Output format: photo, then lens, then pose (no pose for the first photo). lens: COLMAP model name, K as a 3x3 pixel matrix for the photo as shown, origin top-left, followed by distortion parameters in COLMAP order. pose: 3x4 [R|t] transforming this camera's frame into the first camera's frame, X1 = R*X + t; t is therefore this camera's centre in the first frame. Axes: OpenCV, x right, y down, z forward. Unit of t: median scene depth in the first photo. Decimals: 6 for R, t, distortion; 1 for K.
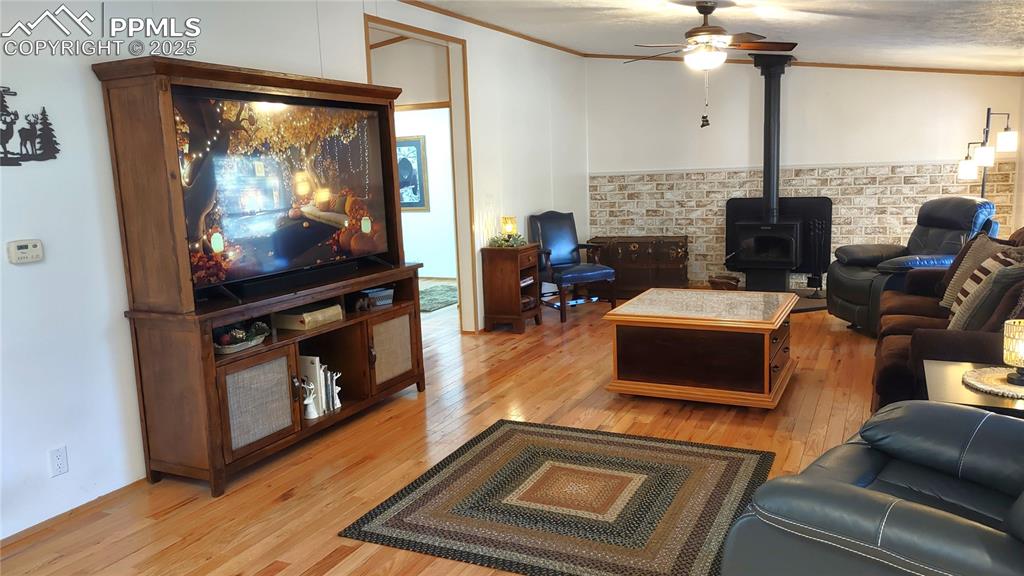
lens RADIAL K [[754.3, 0, 510.5], [0, 754.3, 293.2], [0, 0, 1]] dist [0.048344, -0.032813]
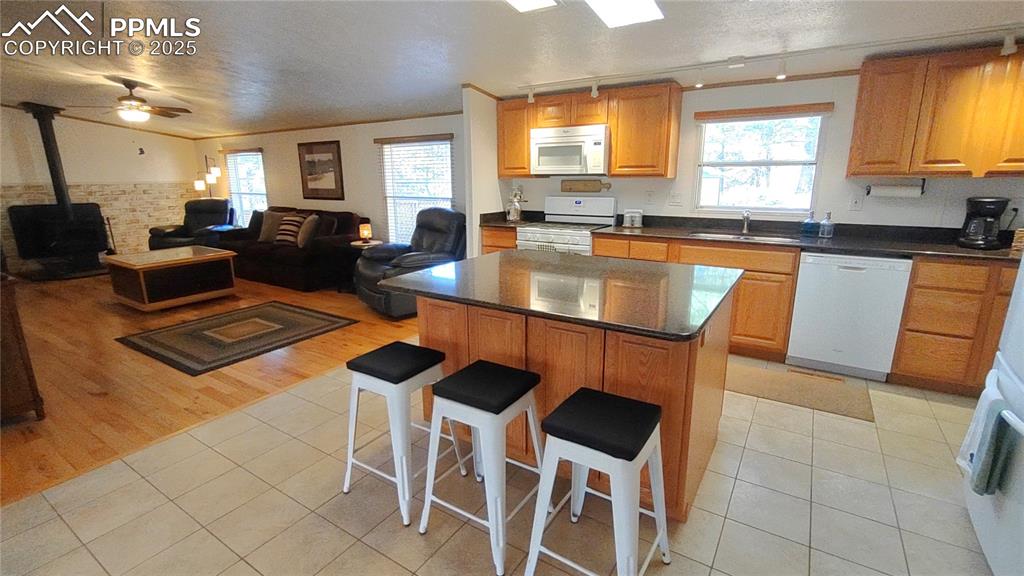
lens RADIAL K [[463.6, 0, 511.0], [0, 463.6, 285.7], [0, 0, 1]] dist [-0.006378, 0.001464]
pose [[0.118155, -0.194090, 0.973842, -0.464014], [0.166155, 0.970750, 0.173314, 0.019171], [-0.978995, 0.141330, 0.146948, 0.034520]]
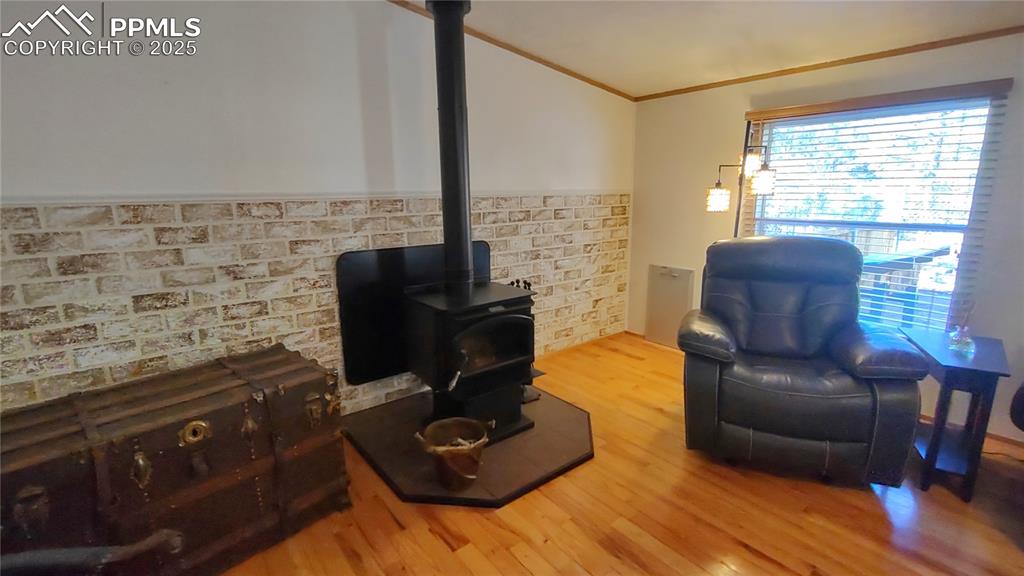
lens RADIAL K [[463.6, 0, 511.5], [0, 463.6, 285.9], [0, 0, 1]] dist [-0.006378, 0.001464]
pose [[0.430404, -0.150362, 0.890024, 0.059911], [0.143301, 0.984905, 0.097093, -0.126396], [-0.891189, 0.085752, 0.445454, 0.820864]]
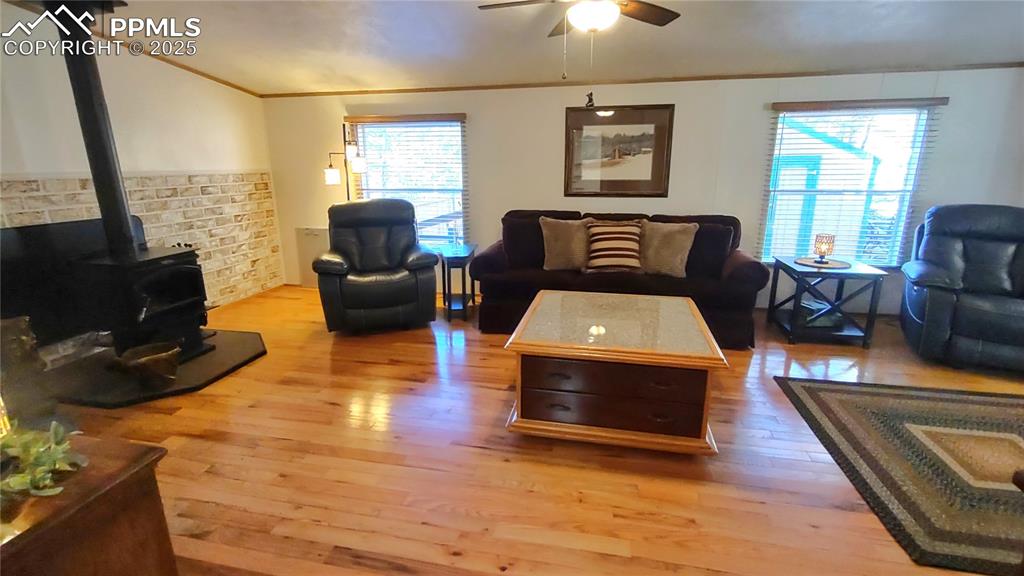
lens RADIAL K [[463.6, 0, 512.4], [0, 463.6, 282.7], [0, 0, 1]] dist [-0.006378, 0.001464]
pose [[-0.247914, -0.202244, 0.947436, -0.137106], [0.175831, 0.952331, 0.249298, -0.113355], [-0.952692, 0.228393, -0.200535, 0.764467]]
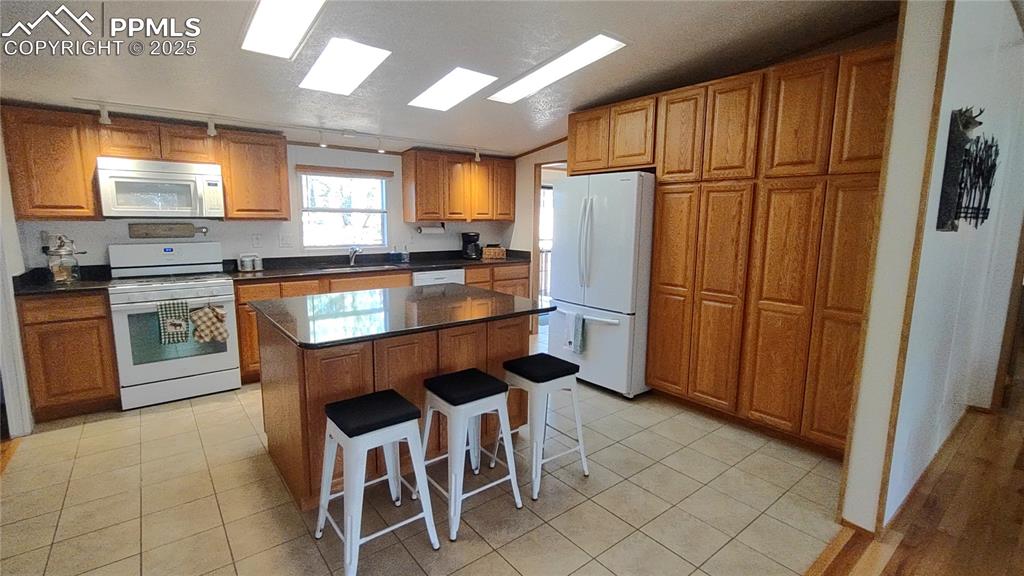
lens RADIAL K [[463.6, 0, 514.4], [0, 463.6, 284.6], [0, 0, 1]] dist [-0.006378, 0.001464]
pose [[-0.903769, -0.033100, 0.426738, -0.399552], [0.093727, 0.957503, 0.272768, -0.032438], [-0.417632, 0.286516, -0.862260, 0.307746]]
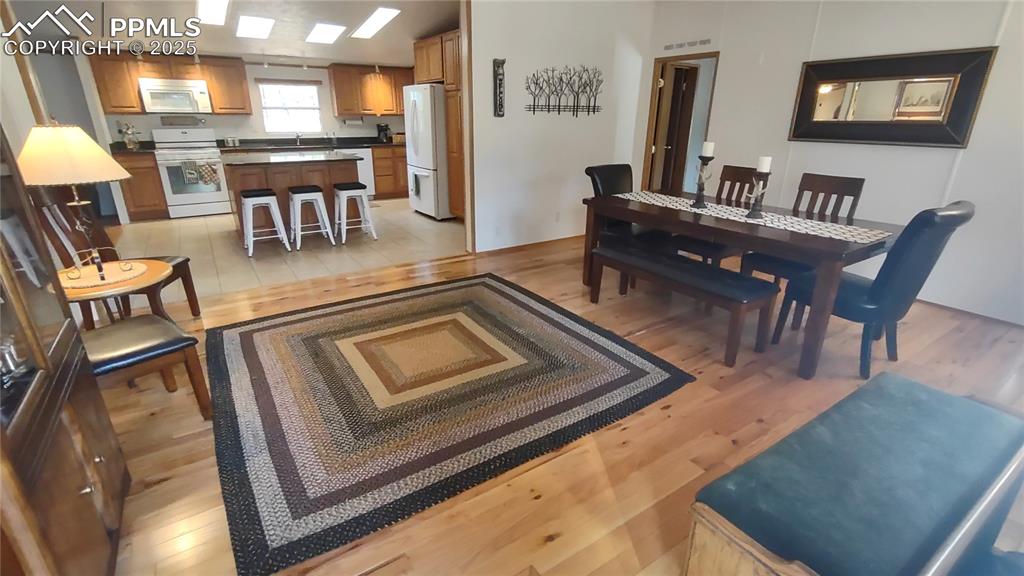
lens RADIAL K [[463.6, 0, 509.6], [0, 463.6, 286.1], [0, 0, 1]] dist [-0.006378, 0.001464]
pose [[-0.861968, -0.146630, 0.485295, -0.842998], [0.107694, 0.882450, 0.457912, -0.044964], [-0.495392, 0.446969, -0.744853, 0.497378]]
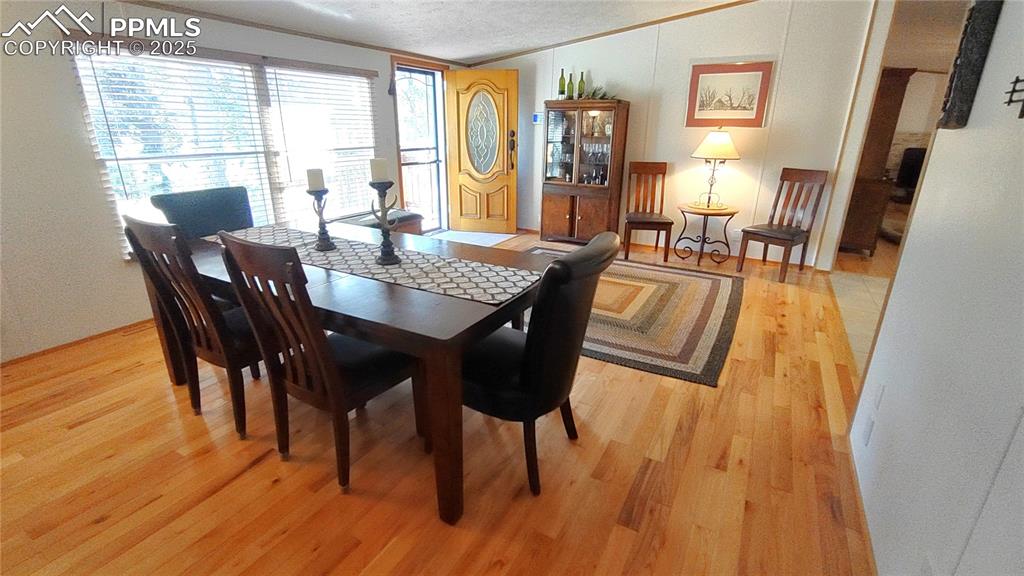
lens RADIAL K [[463.6, 0, 514.7], [0, 463.6, 285.0], [0, 0, 1]] dist [-0.006378, 0.001464]
pose [[0.997793, 0.059146, -0.030177, -0.684863], [-0.053371, 0.984775, 0.165437, 0.076980], [0.039503, -0.163461, 0.985759, -0.239113]]
